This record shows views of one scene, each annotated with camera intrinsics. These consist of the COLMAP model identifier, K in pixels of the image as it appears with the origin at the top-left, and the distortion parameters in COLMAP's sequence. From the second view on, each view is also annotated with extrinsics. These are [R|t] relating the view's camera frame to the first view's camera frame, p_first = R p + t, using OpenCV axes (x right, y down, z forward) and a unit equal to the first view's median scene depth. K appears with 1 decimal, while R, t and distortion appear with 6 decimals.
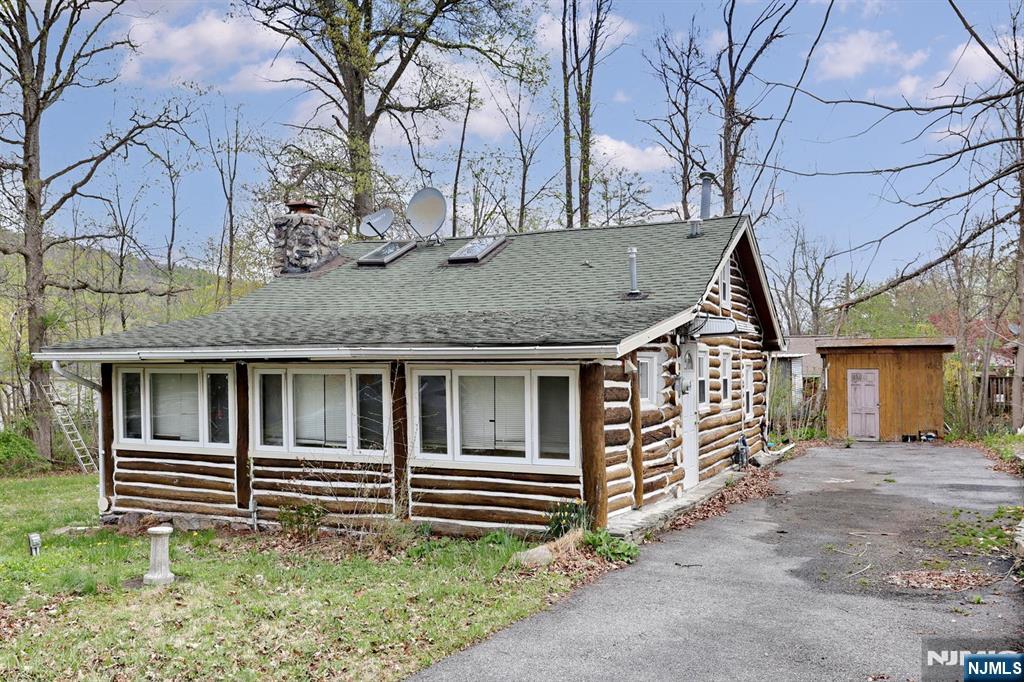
lens RADIAL K [[970.5, 0, 512.0], [0, 970.5, 341.0], [0, 0, 1]] dist [-0.007231, -0.005976]
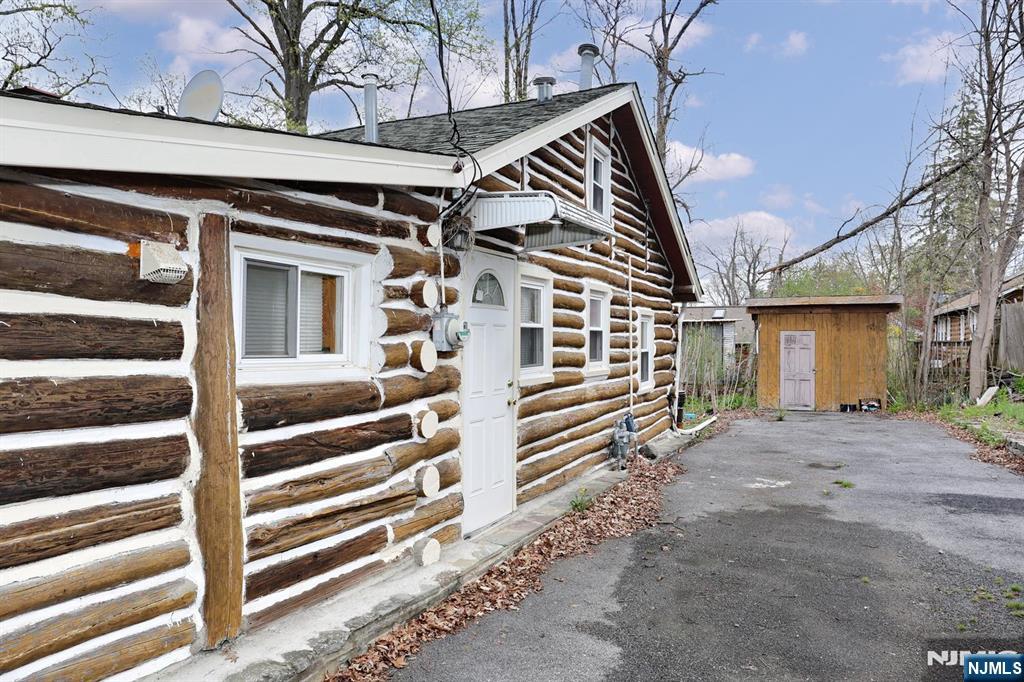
lens RADIAL K [[724.3, 0, 512.0], [0, 724.3, 341.0], [0, 0, 1]] dist [-0.037454, 0.004613]
pose [[0.999781, 0.003638, -0.020622, 0.143296], [-0.003068, 0.999615, 0.027566, 0.027227], [0.020714, -0.027496, 0.999407, 0.422277]]
